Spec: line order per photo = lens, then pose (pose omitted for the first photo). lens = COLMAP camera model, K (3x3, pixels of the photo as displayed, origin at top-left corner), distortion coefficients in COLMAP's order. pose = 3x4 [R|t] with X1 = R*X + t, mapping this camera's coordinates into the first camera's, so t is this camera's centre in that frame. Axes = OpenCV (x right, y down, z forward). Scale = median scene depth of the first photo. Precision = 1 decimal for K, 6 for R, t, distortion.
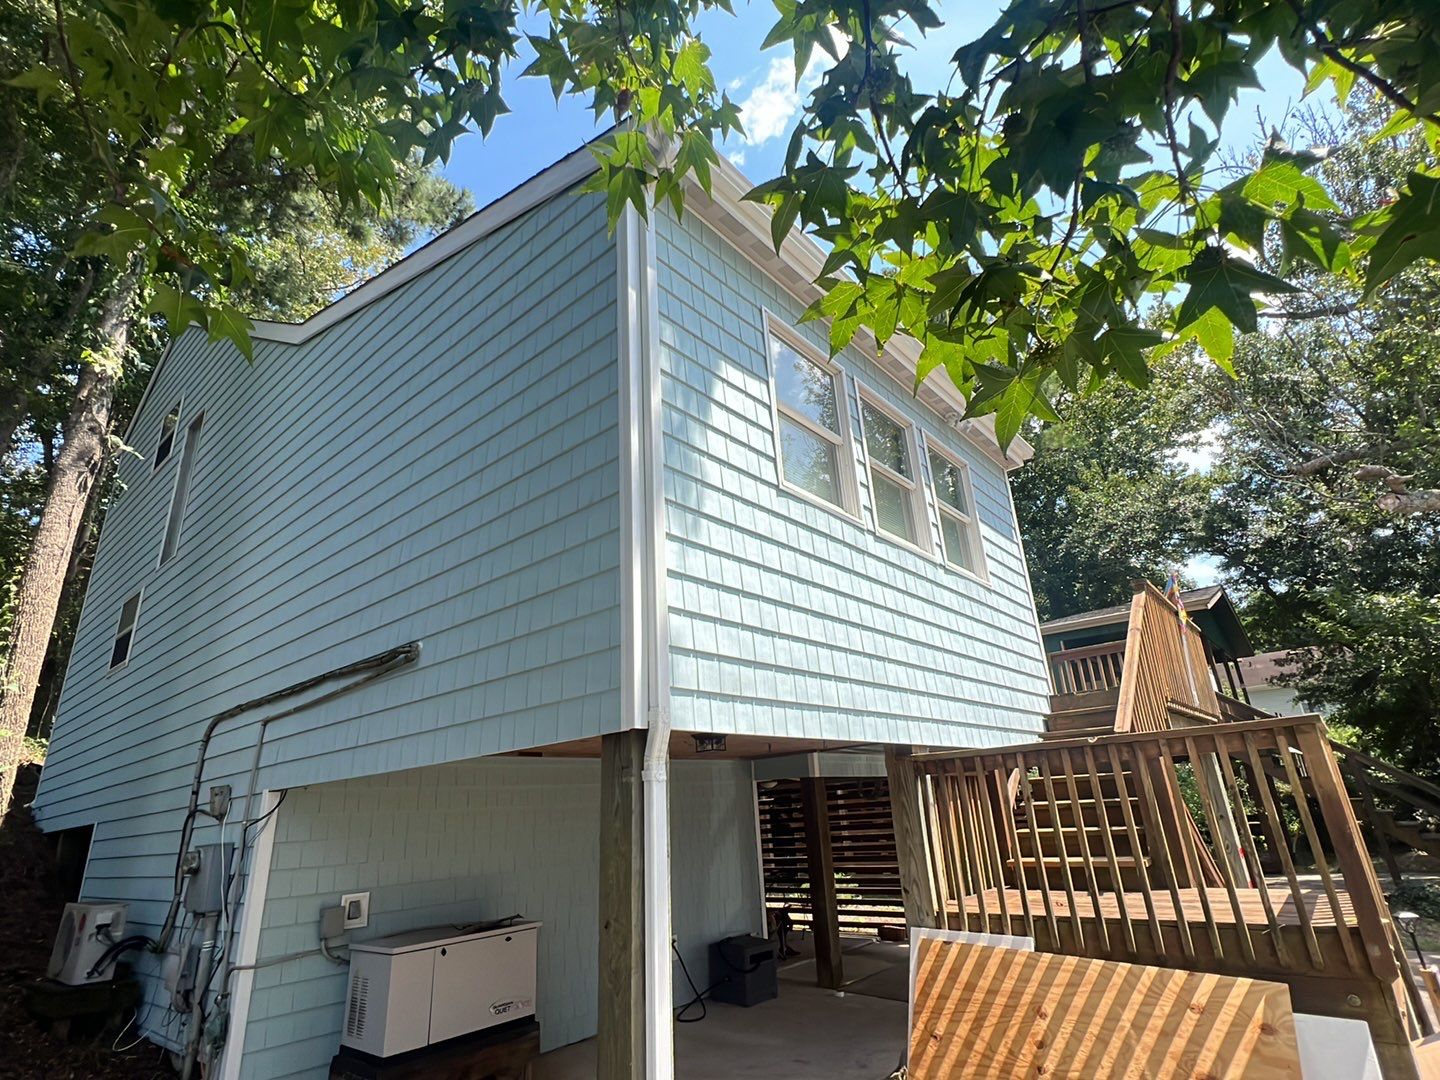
lens RADIAL K [[723.0, 0, 720.0], [0, 723.0, 540.0], [0, 0, 1]] dist [0.003061, 0.000533]
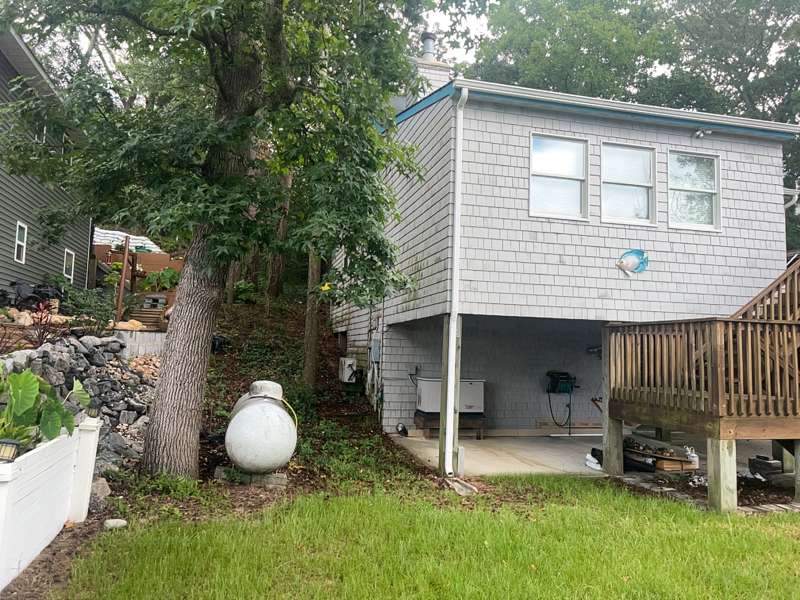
lens RADIAL K [[593.9, 0, 400.0], [0, 593.9, 300.0], [0, 0, 1]] dist [0.054364, -0.046345]
pose [[0.817271, 0.033398, -0.575285, 0.691608], [0.128960, 0.962399, 0.239078, -0.263157], [0.561638, -0.269580, 0.782234, -0.693542]]
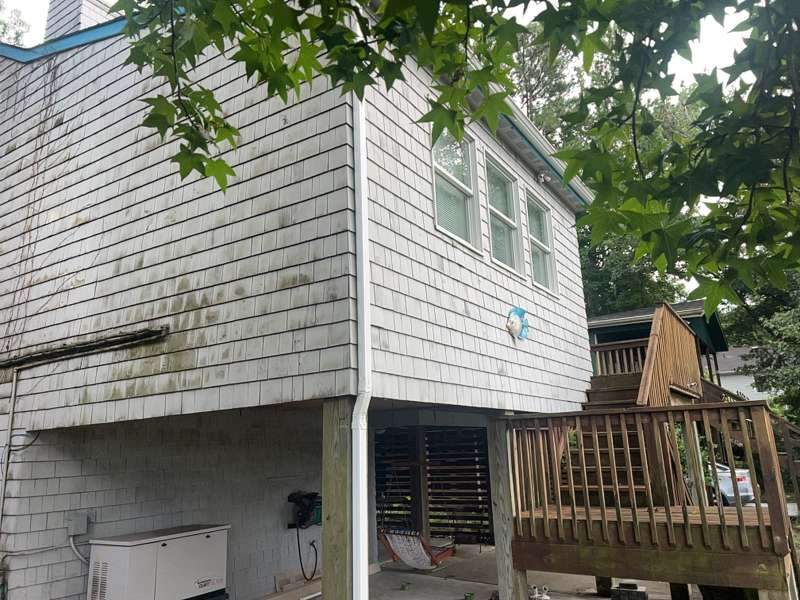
lens RADIAL K [[593.9, 0, 400.0], [0, 593.9, 300.0], [0, 0, 1]] dist [0.054364, -0.046345]
pose [[0.990137, 0.054856, 0.128919, -0.101551], [-0.068427, 0.992293, 0.103307, -0.038981], [-0.122259, -0.111109, 0.986259, -0.121571]]
